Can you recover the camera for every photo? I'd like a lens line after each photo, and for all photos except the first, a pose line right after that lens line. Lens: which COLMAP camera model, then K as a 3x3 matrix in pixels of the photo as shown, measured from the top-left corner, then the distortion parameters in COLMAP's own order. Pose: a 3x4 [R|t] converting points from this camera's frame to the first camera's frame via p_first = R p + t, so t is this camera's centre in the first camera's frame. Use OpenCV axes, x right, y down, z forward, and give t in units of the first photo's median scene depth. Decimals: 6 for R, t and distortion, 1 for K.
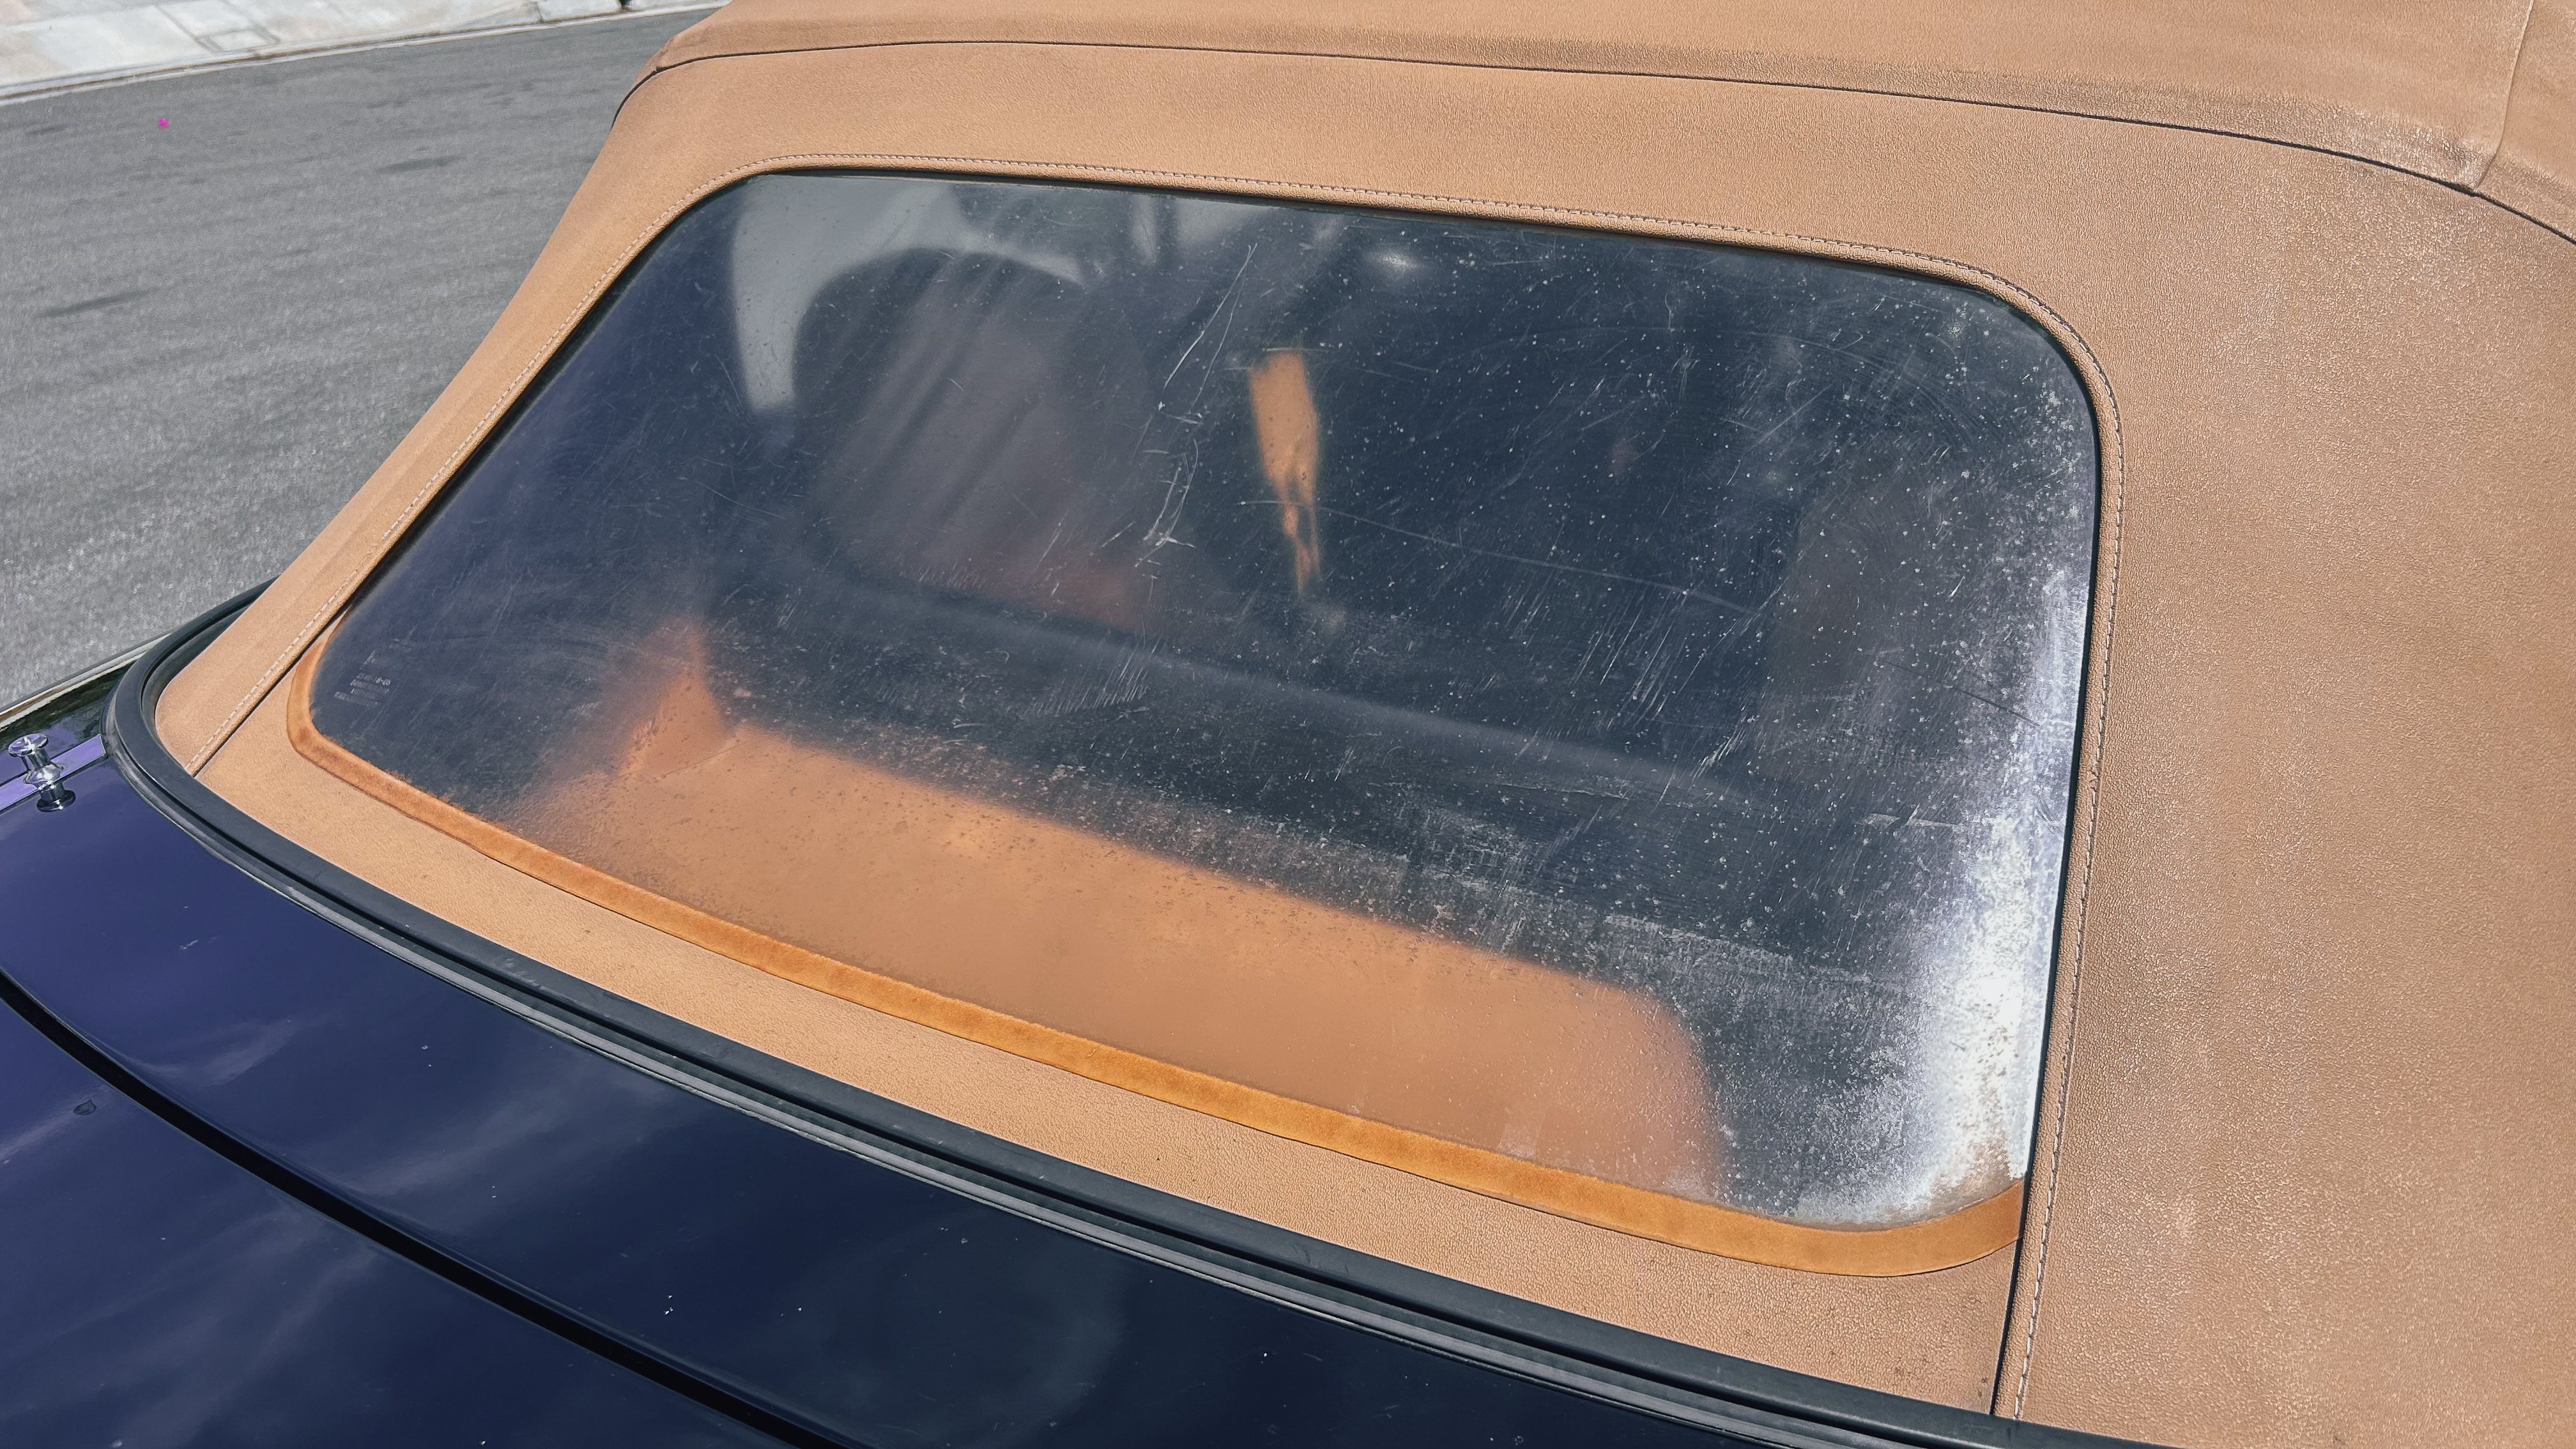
lens RADIAL K [[1977.7, 0, 1288.0], [0, 1977.7, 724.5], [0, 0, 1]] dist [0.040347, -0.025115]
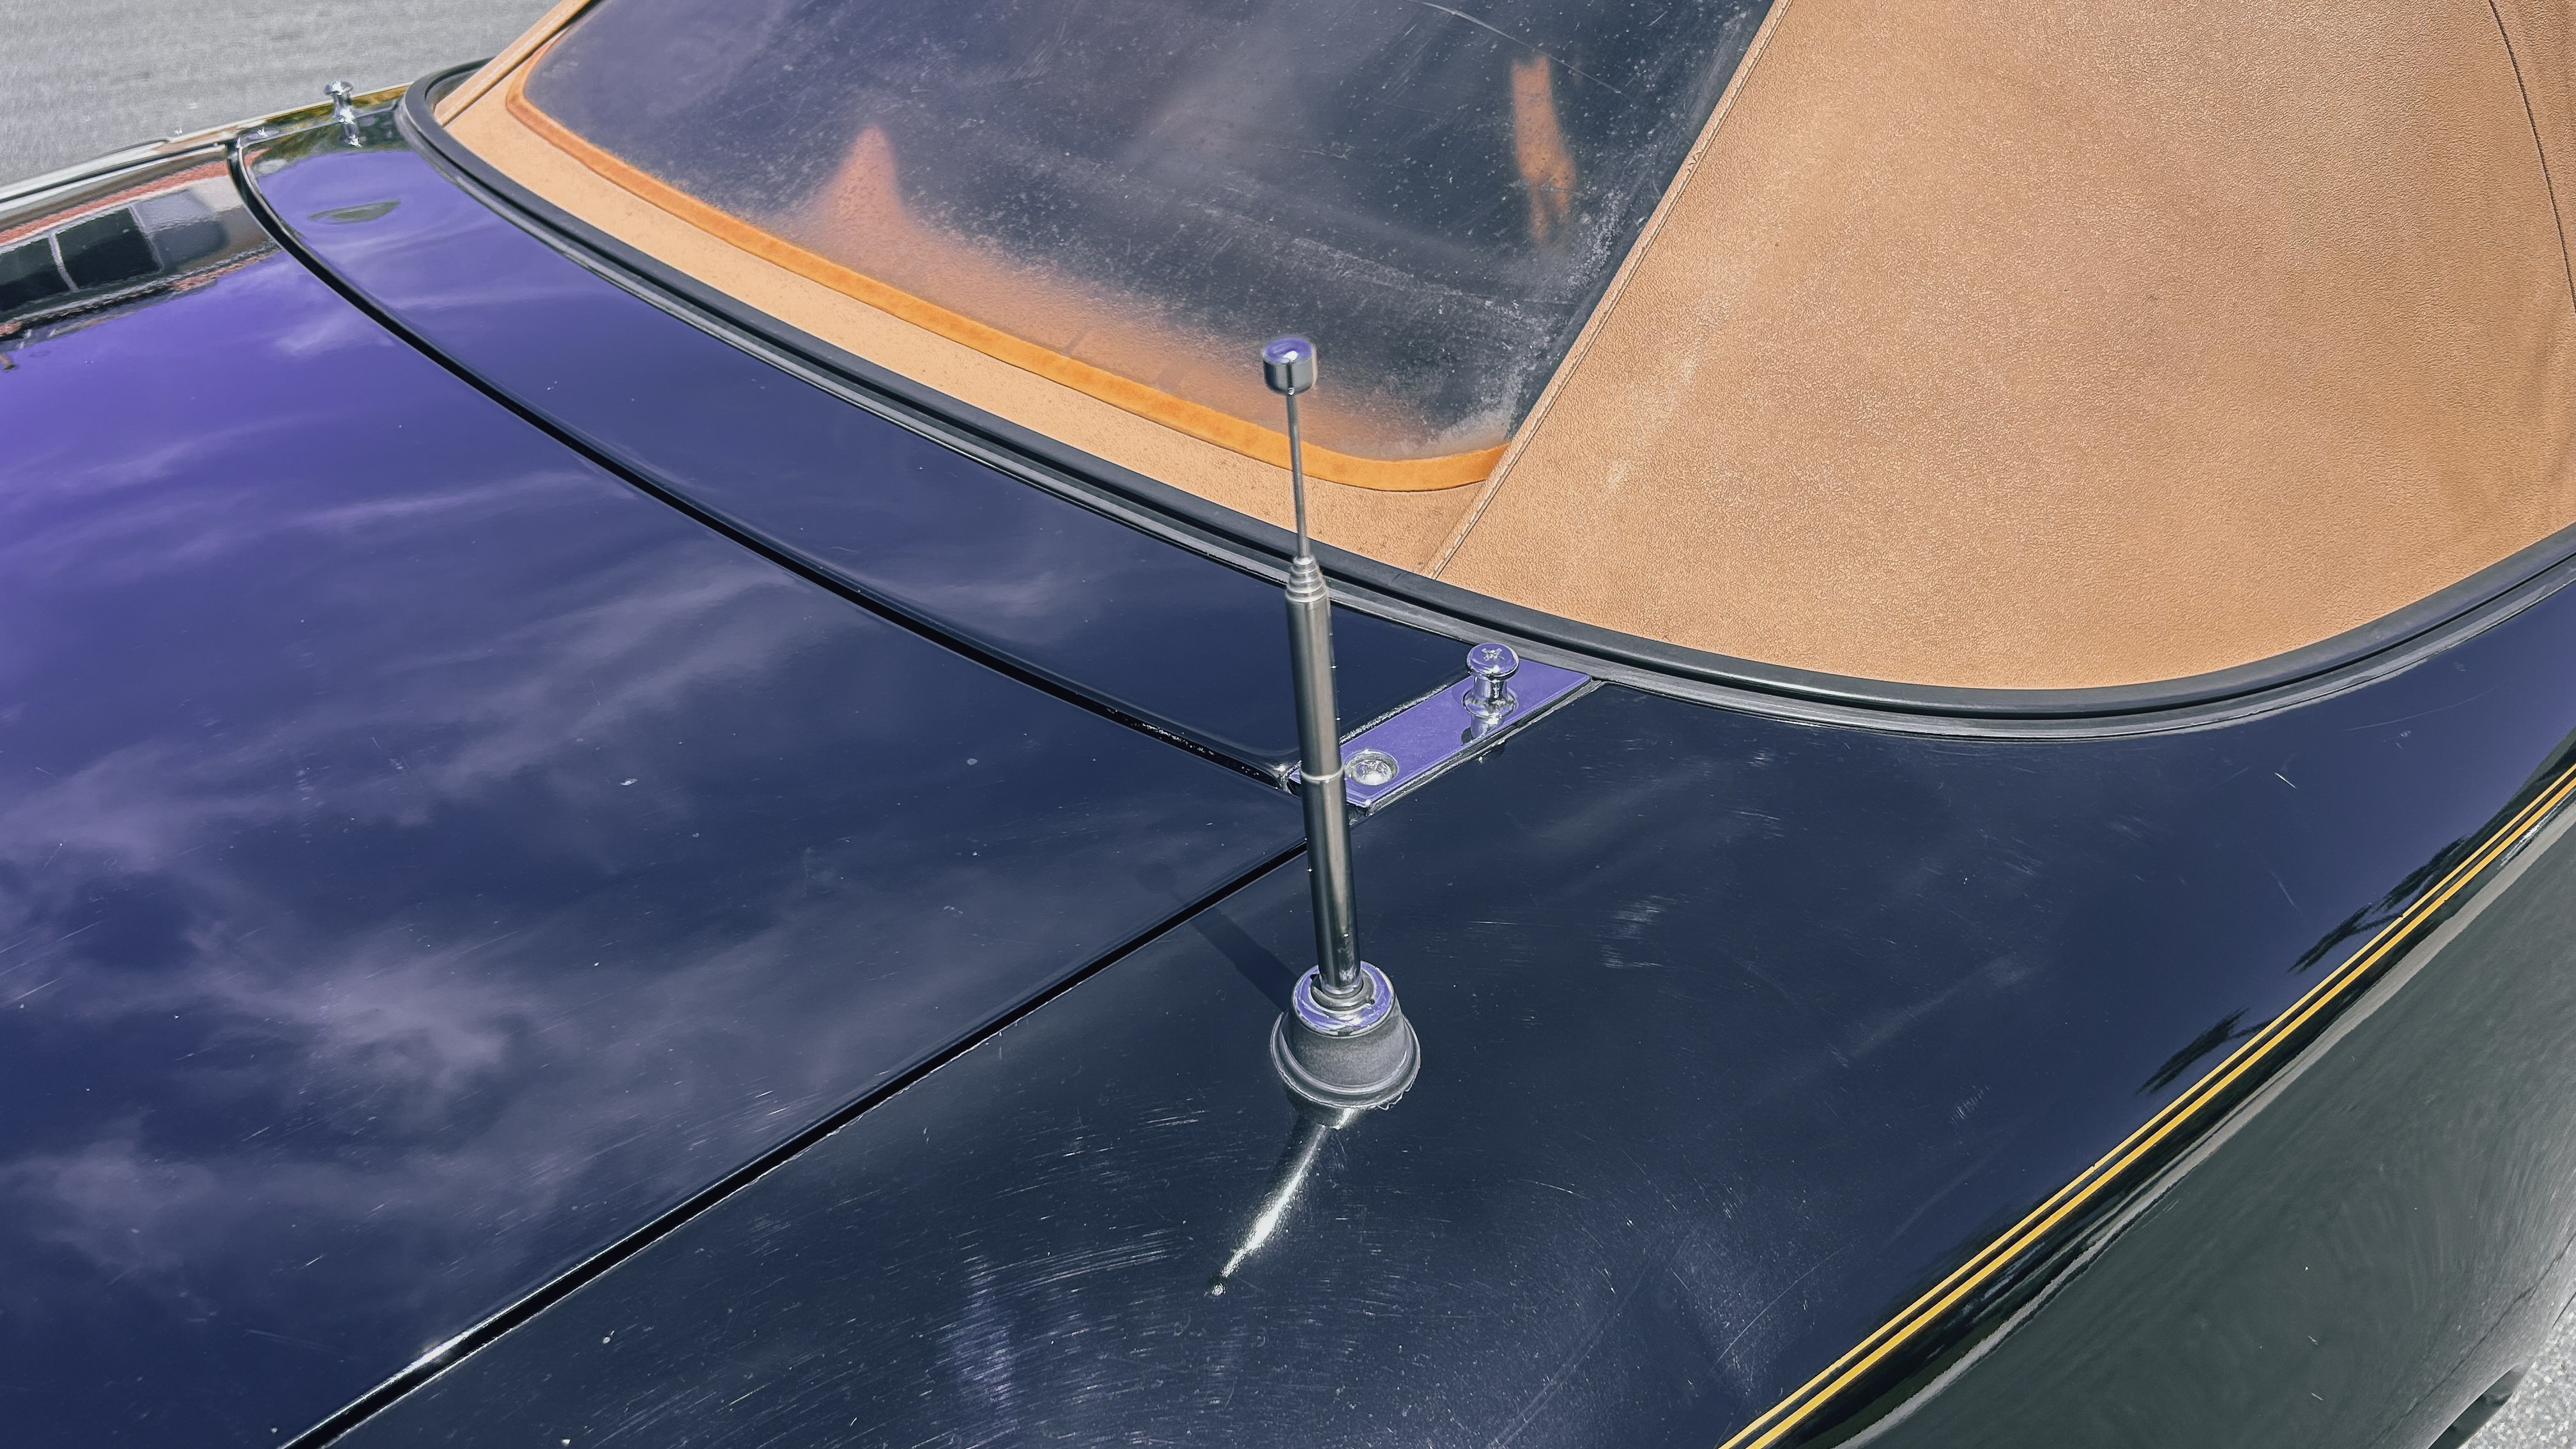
lens RADIAL K [[1977.7, 0, 1288.0], [0, 1977.7, 724.5], [0, 0, 1]] dist [0.040347, -0.025115]
pose [[0.955482, 0.191888, -0.224126, 0.479253], [-0.179306, 0.980900, 0.075403, 0.294067], [0.234314, -0.031859, 0.971639, -0.205826]]
